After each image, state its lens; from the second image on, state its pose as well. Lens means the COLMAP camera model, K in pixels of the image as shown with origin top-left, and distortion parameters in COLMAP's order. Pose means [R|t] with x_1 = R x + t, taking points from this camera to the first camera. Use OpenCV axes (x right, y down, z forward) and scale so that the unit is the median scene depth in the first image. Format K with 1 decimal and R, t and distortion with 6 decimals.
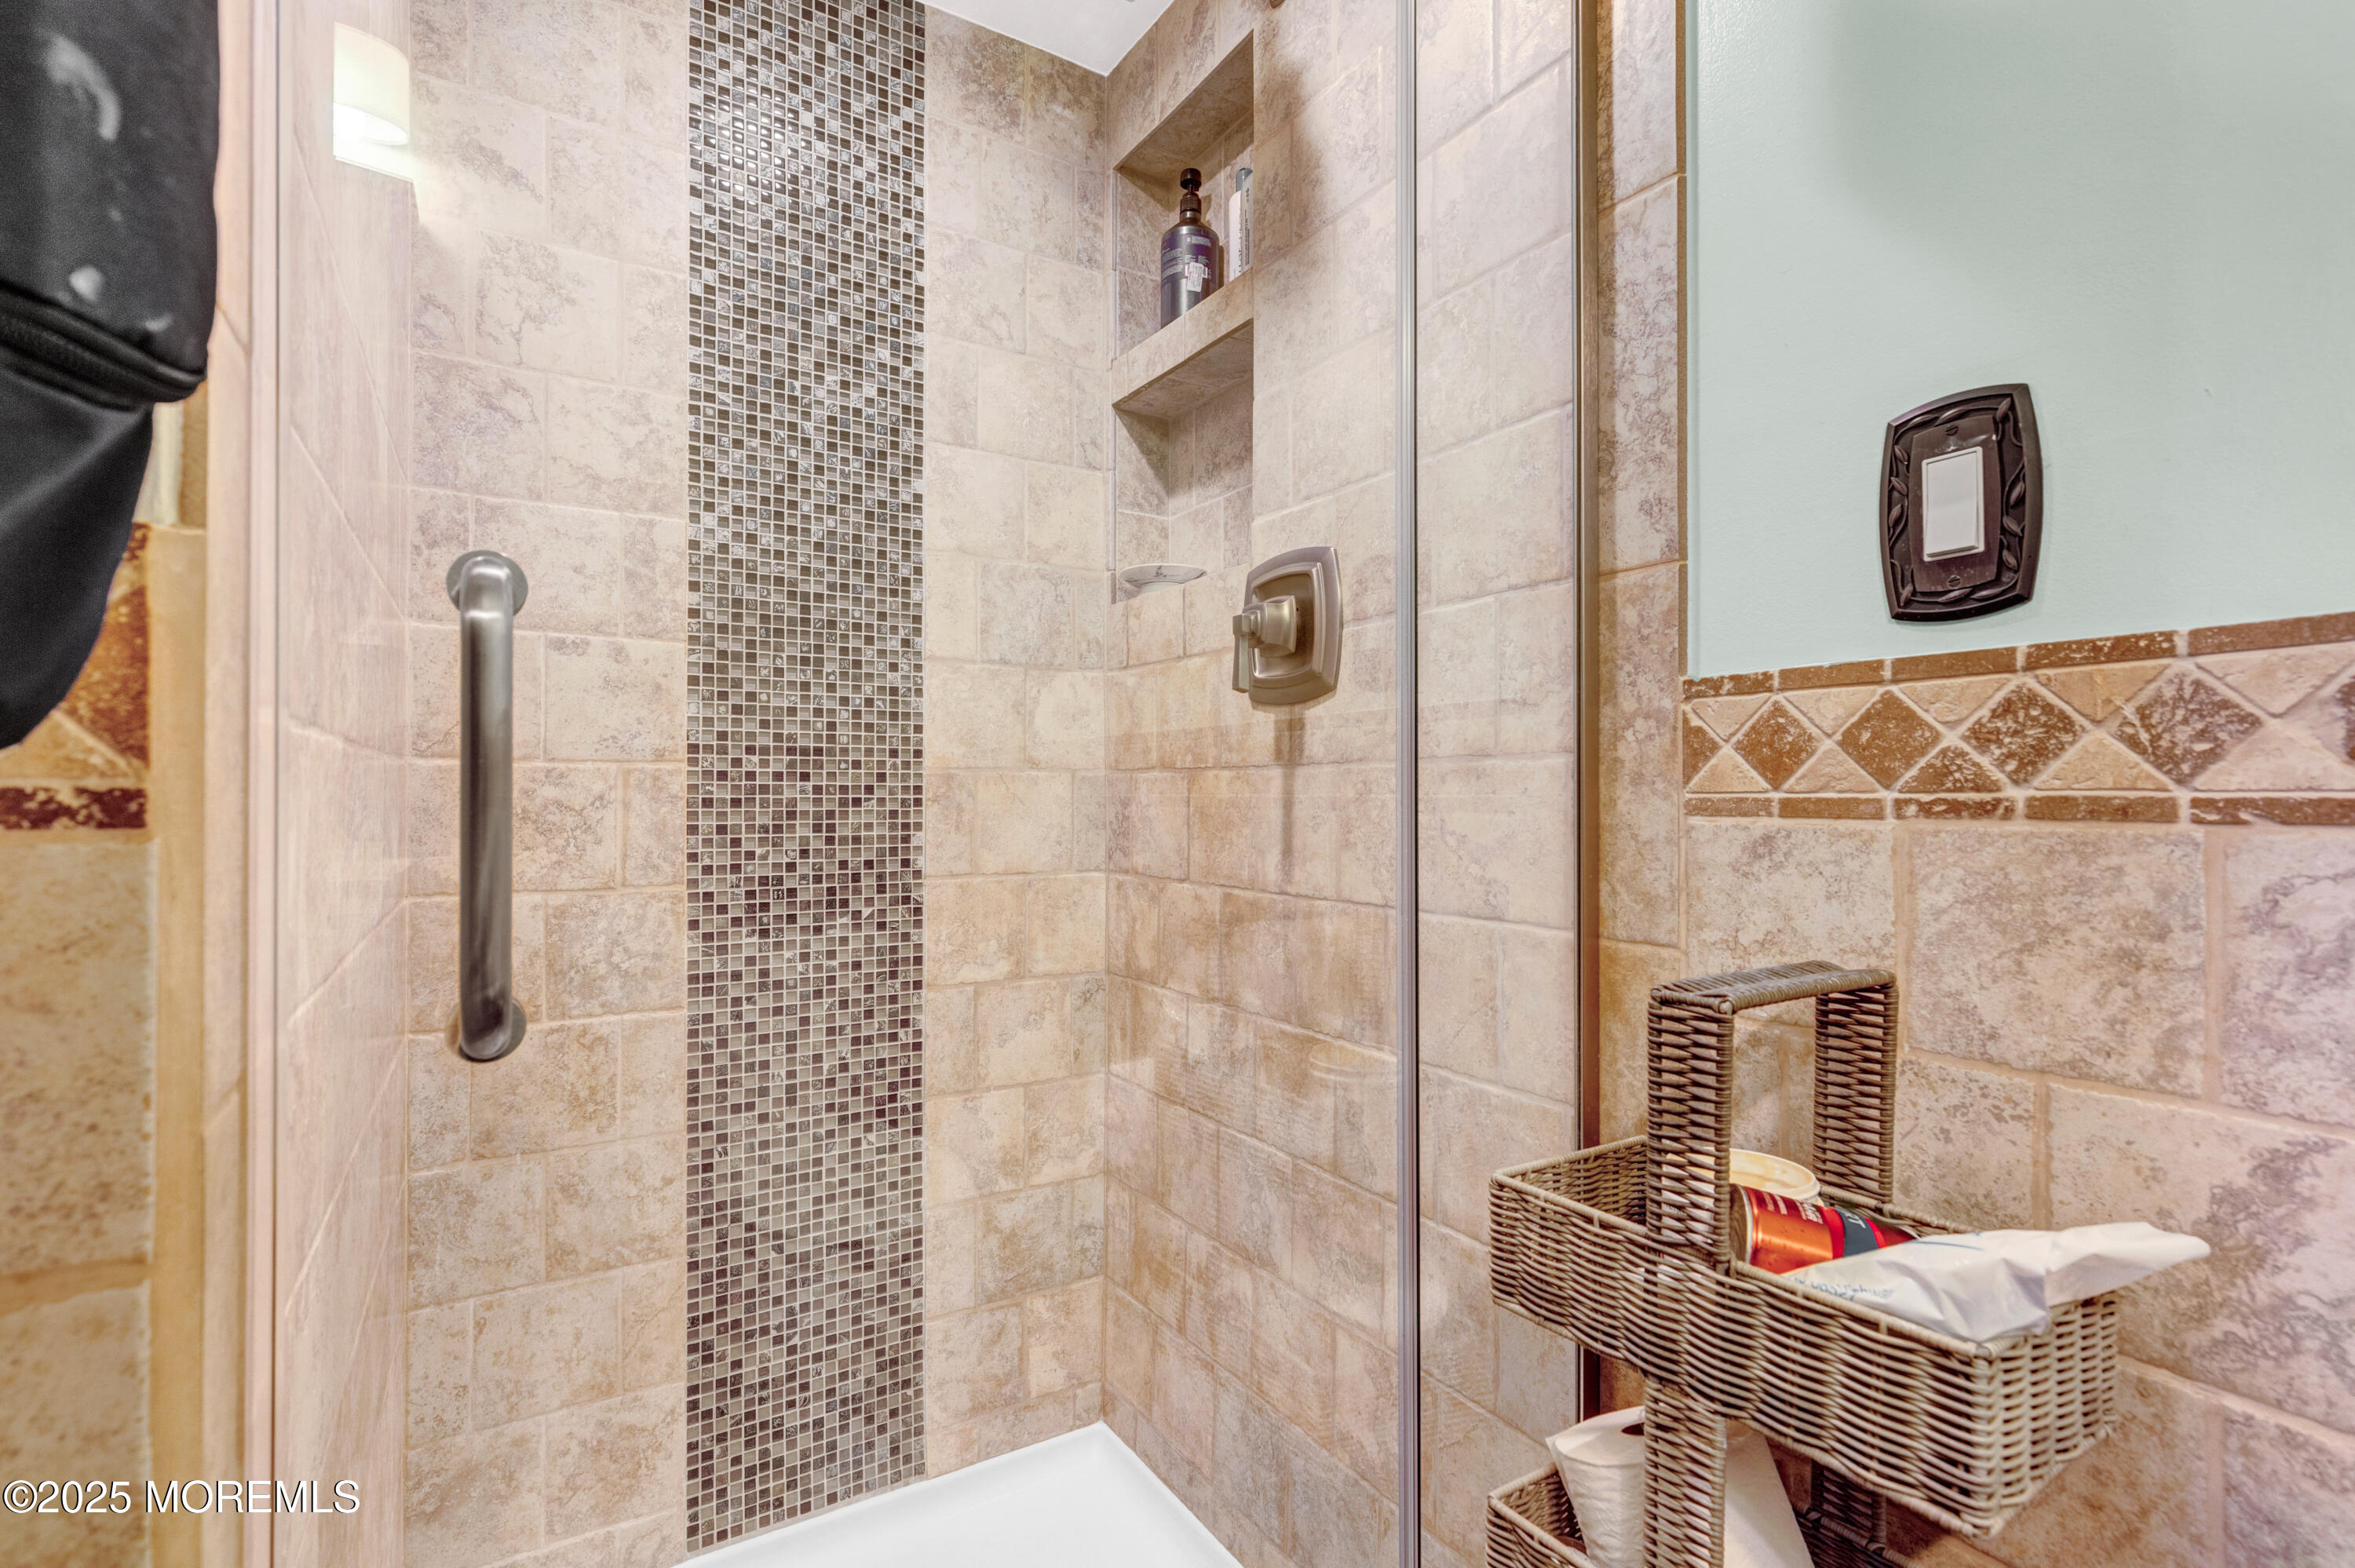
lens RADIAL K [[1075.5, 0, 1154.8], [0, 1075.5, 793.2], [0, 0, 1]] dist [0.004653, 0.000035]
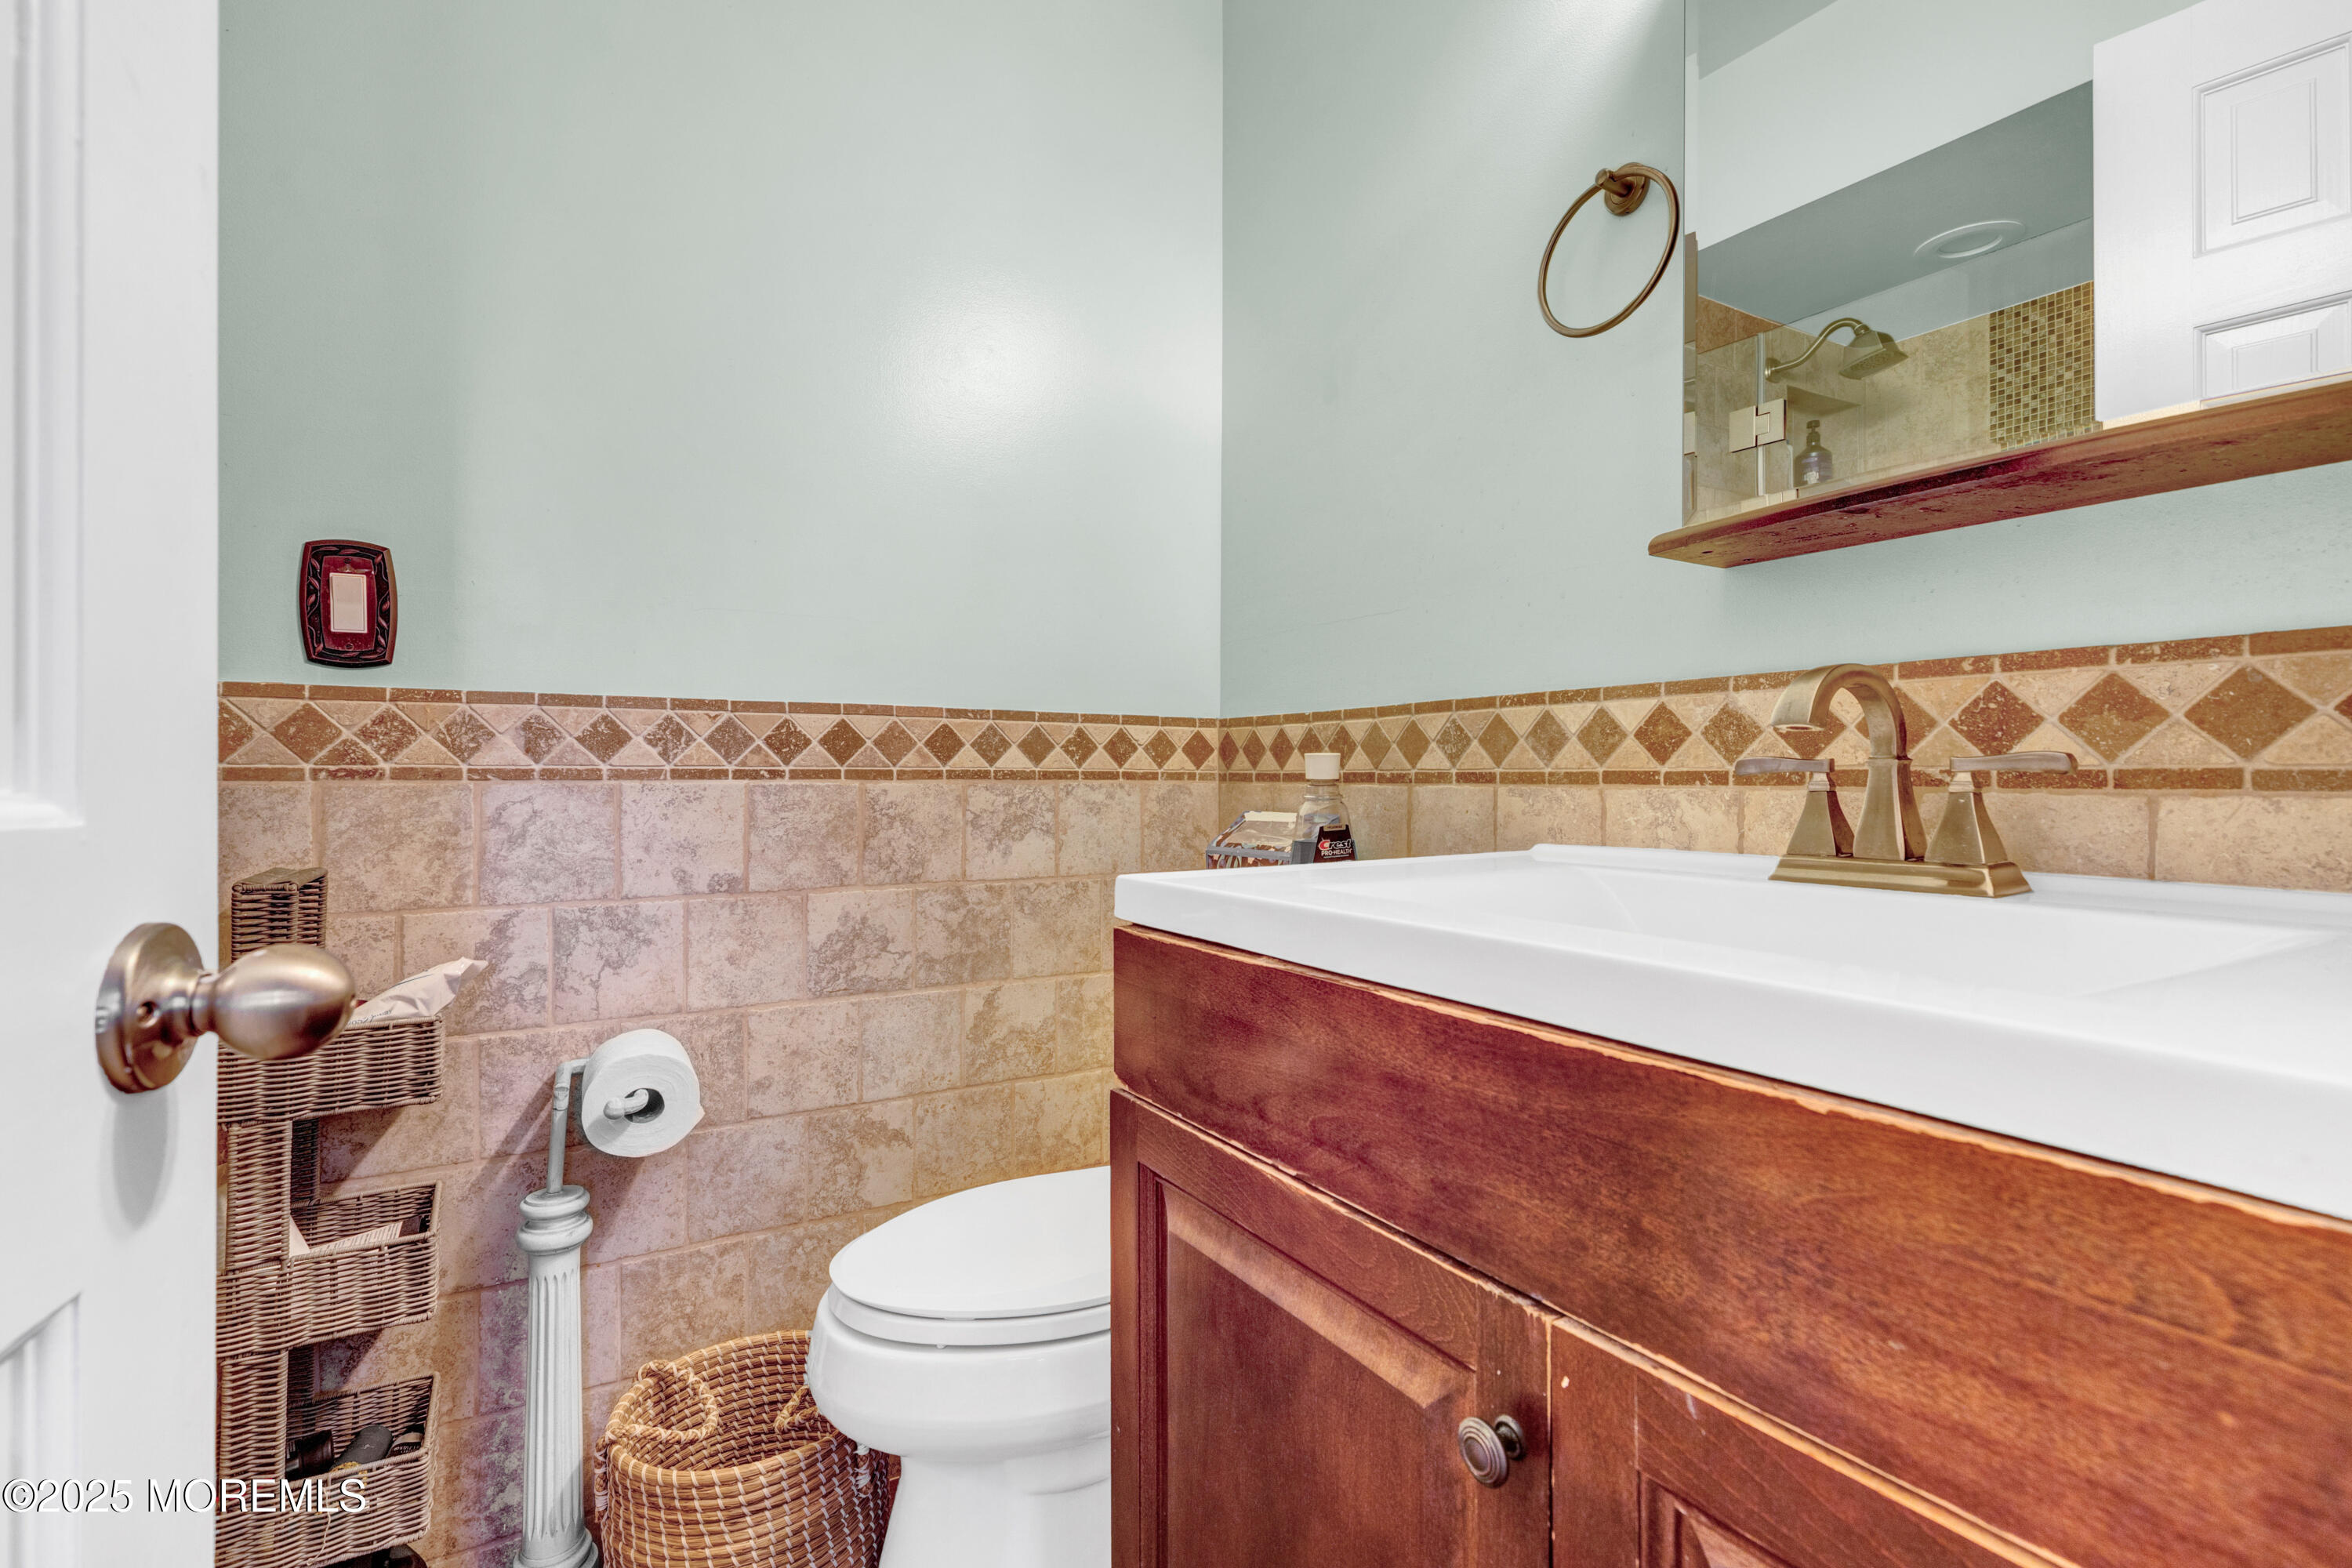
lens RADIAL K [[1074.3, 0, 1157.3], [0, 1074.3, 775.6], [0, 0, 1]] dist [0.004653, 0.000035]
pose [[0.031179, -0.003856, 0.999506, -1.062457], [-0.007428, 0.999964, 0.004090, -0.000428], [-0.999486, -0.007552, 0.031150, -0.415146]]
